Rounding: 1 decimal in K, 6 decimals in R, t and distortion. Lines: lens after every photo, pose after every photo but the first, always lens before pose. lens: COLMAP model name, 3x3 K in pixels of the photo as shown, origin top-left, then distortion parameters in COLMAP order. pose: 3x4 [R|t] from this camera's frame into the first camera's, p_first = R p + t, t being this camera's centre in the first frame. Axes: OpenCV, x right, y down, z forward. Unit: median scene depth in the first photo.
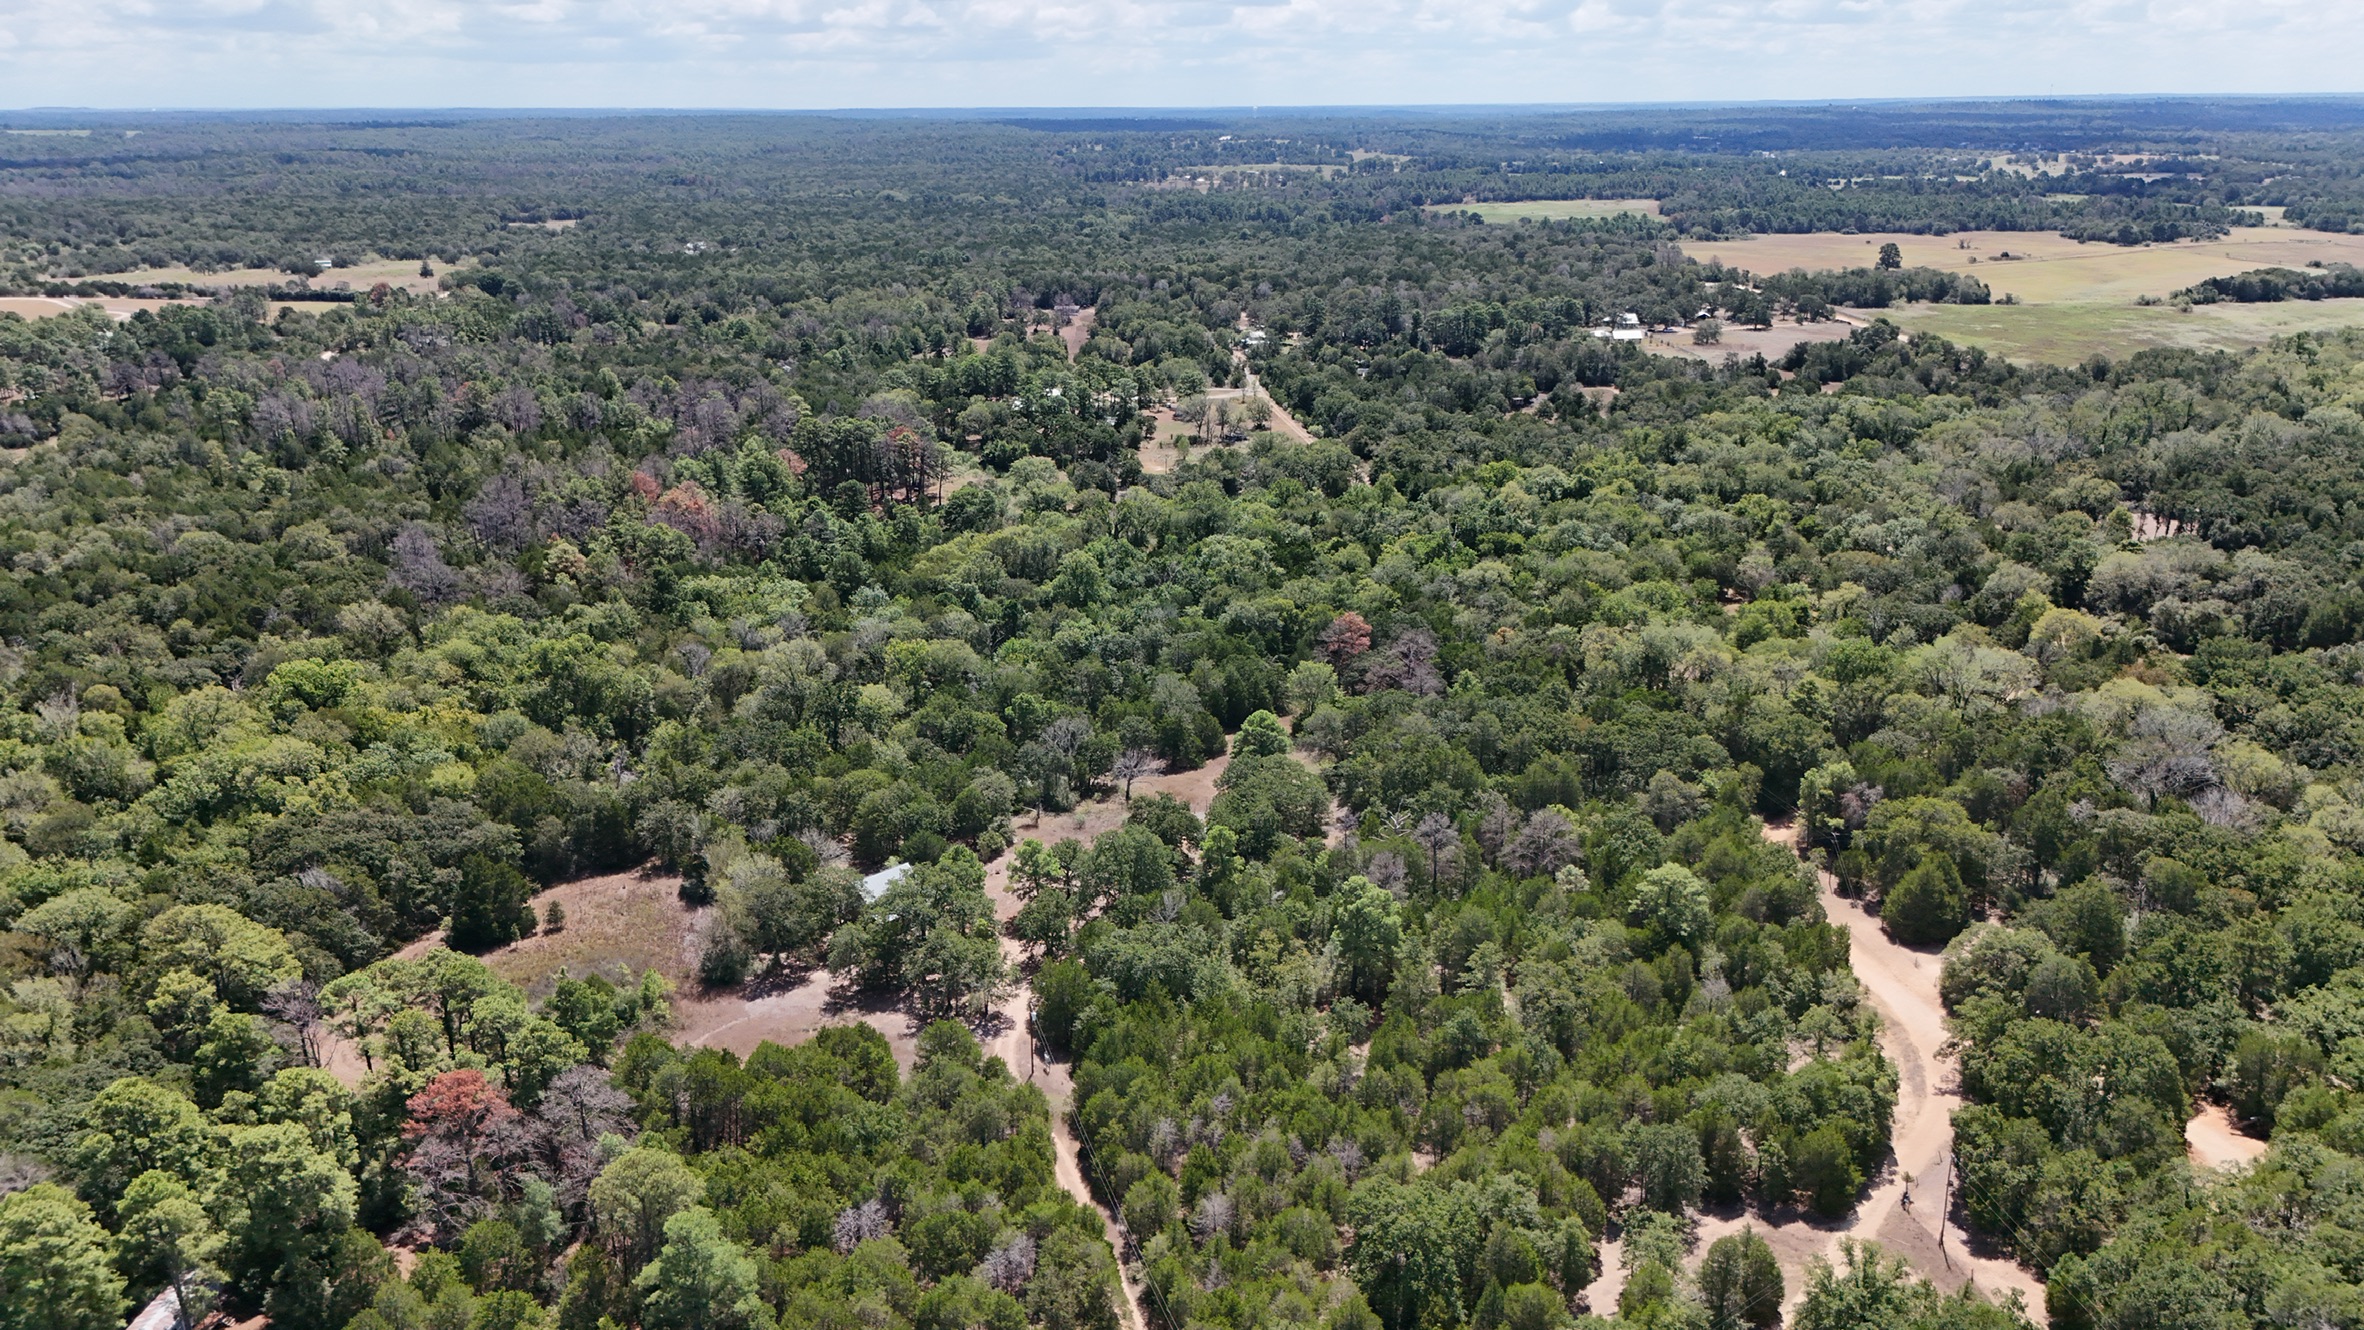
lens RADIAL K [[1782.8, 0, 1182.0], [0, 1782.8, 665.0], [0, 0, 1]] dist [0.162049, -0.456664]
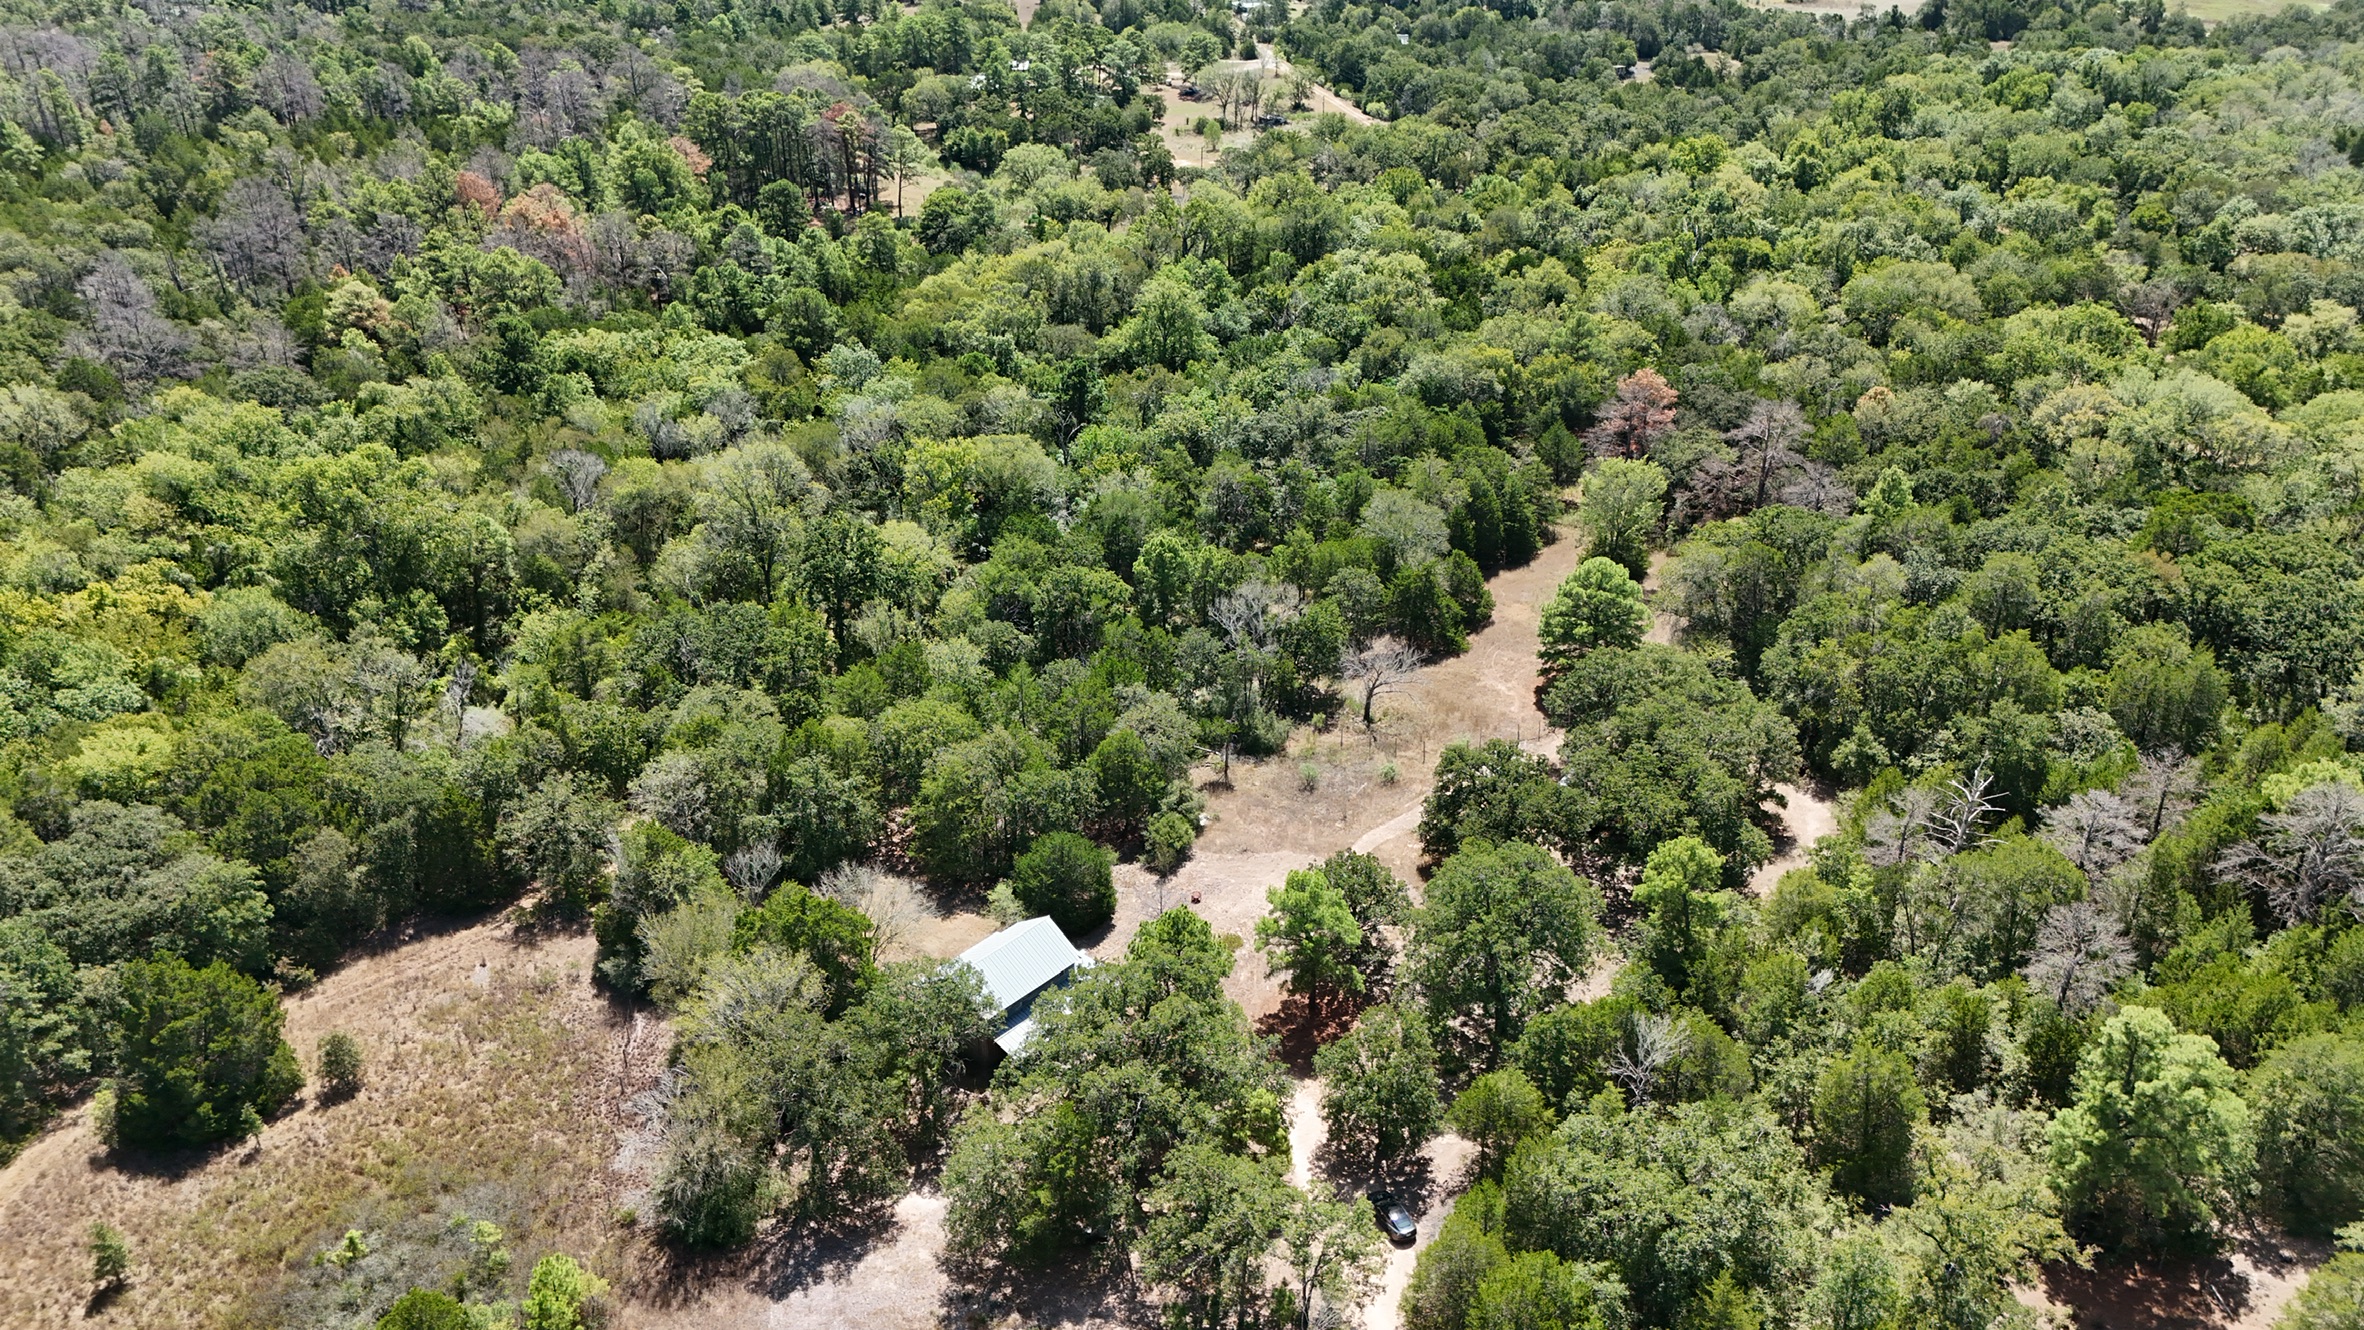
lens RADIAL K [[1746.5, 0, 1191.0], [0, 1746.5, 675.4], [0, 0, 1]] dist [0.079315, -0.085283]
pose [[0.997014, -0.035919, 0.068352, -0.097148], [0.024546, 0.986733, 0.160487, -0.023996], [-0.073210, -0.158331, 0.984668, 0.349976]]
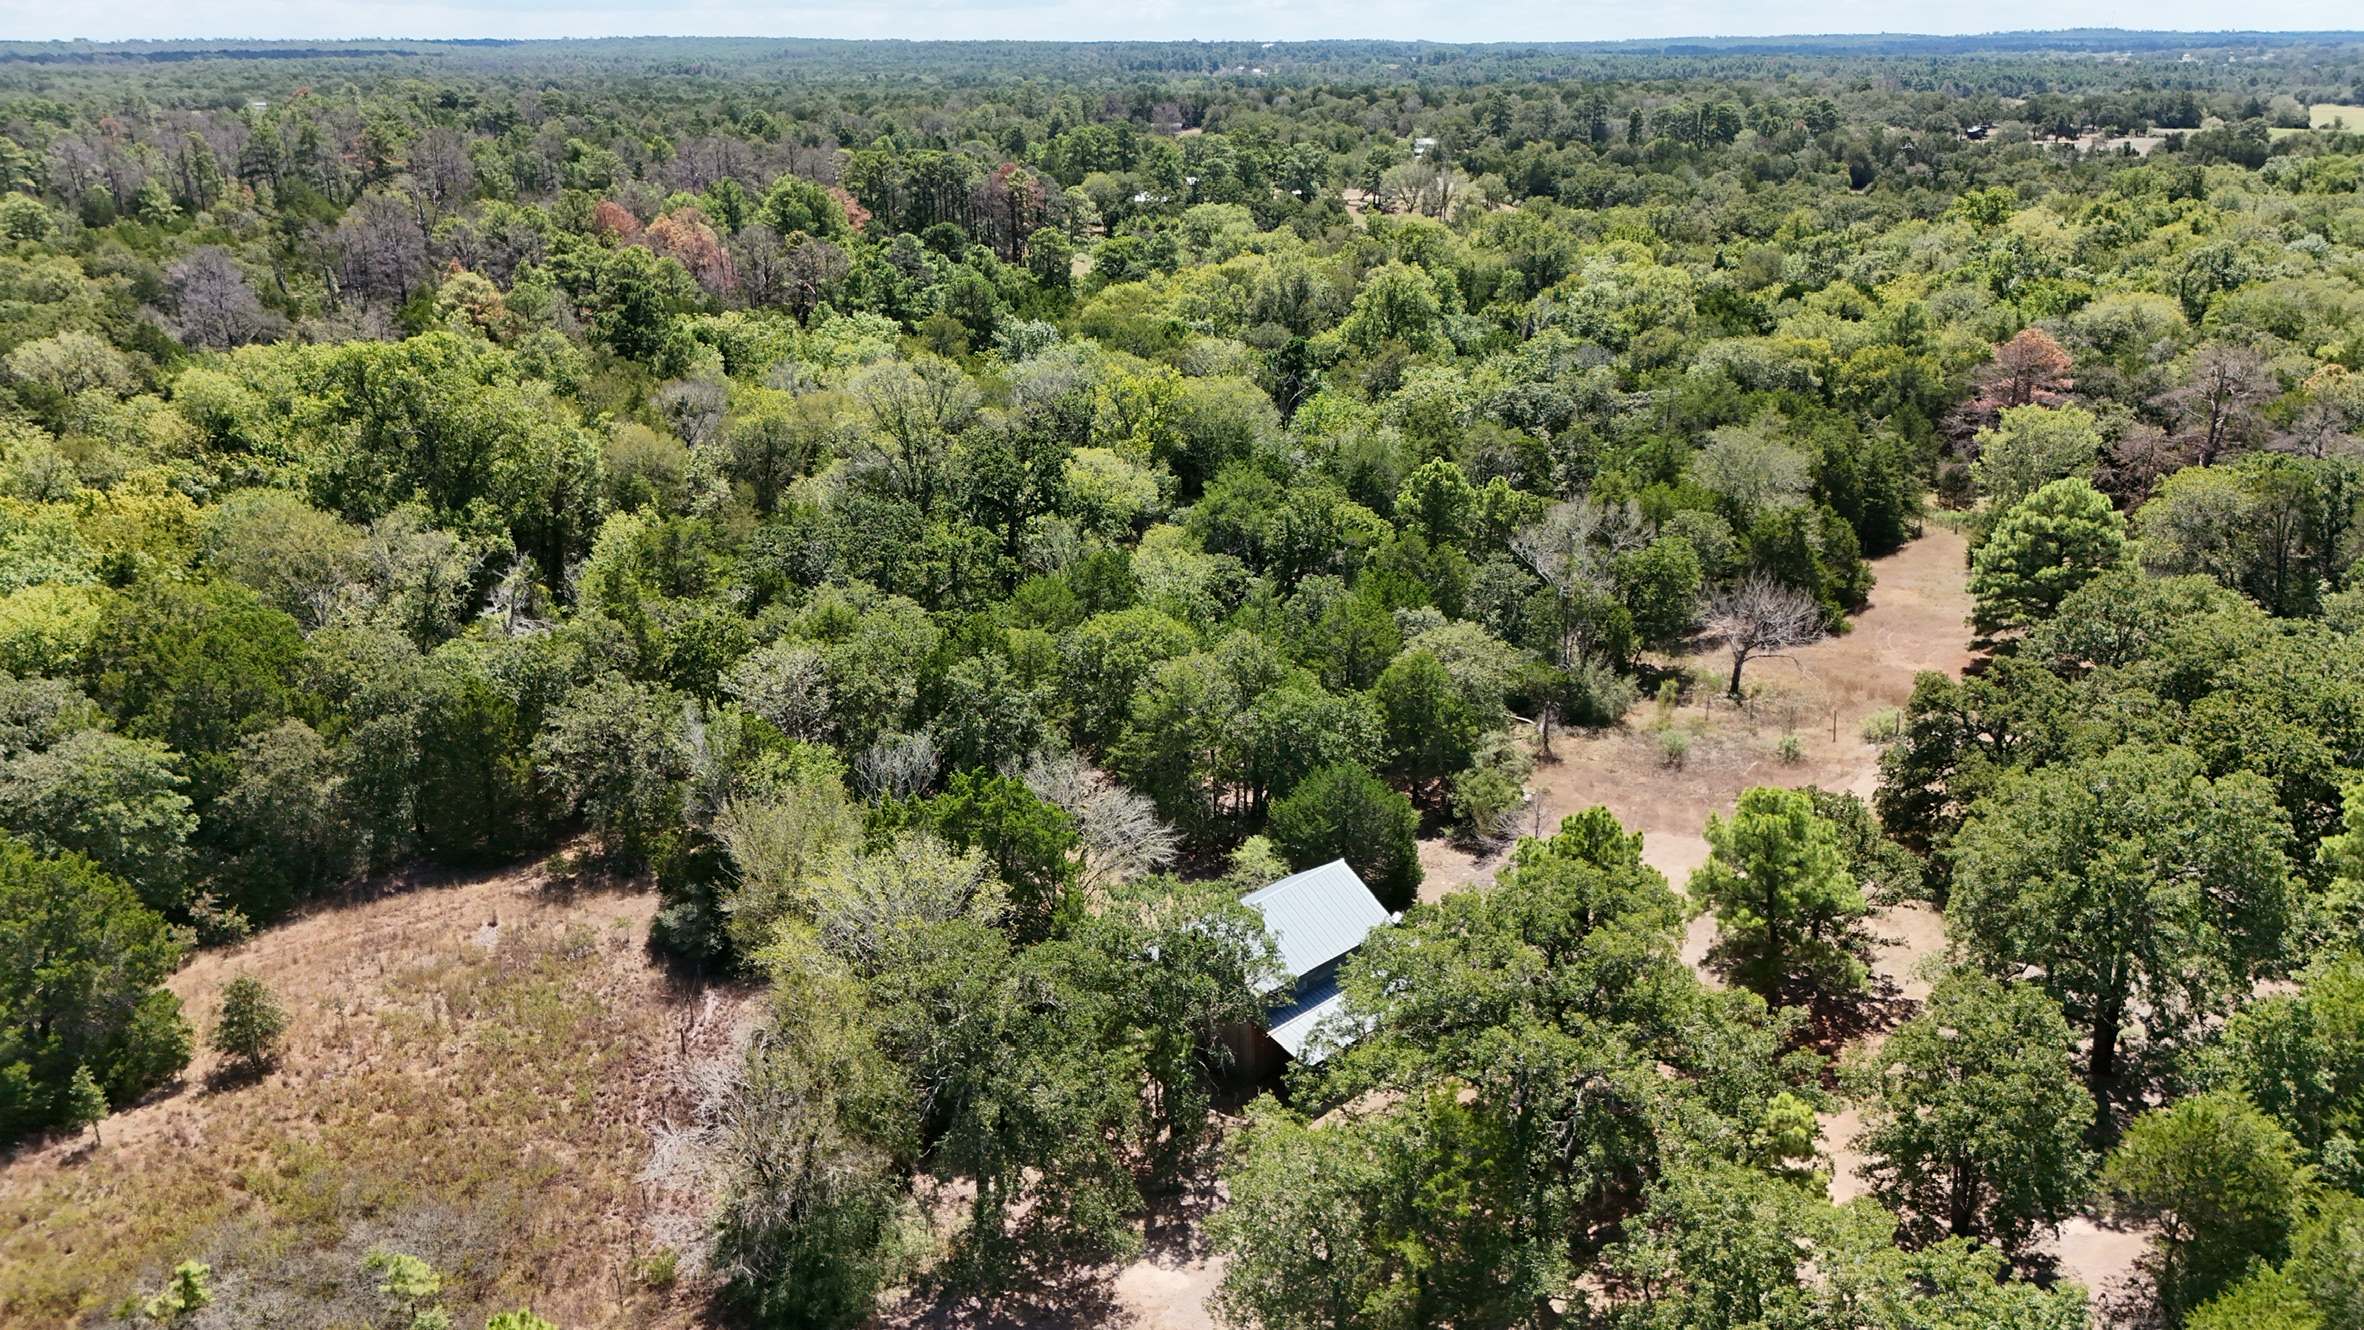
lens RADIAL K [[1746.5, 0, 1191.0], [0, 1746.5, 675.4], [0, 0, 1]] dist [0.079315, -0.085283]
pose [[0.999984, 0.001894, 0.005335, -0.122845], [-0.002061, 0.999506, 0.031376, 0.045017], [-0.005273, -0.031387, 0.999493, 0.460334]]
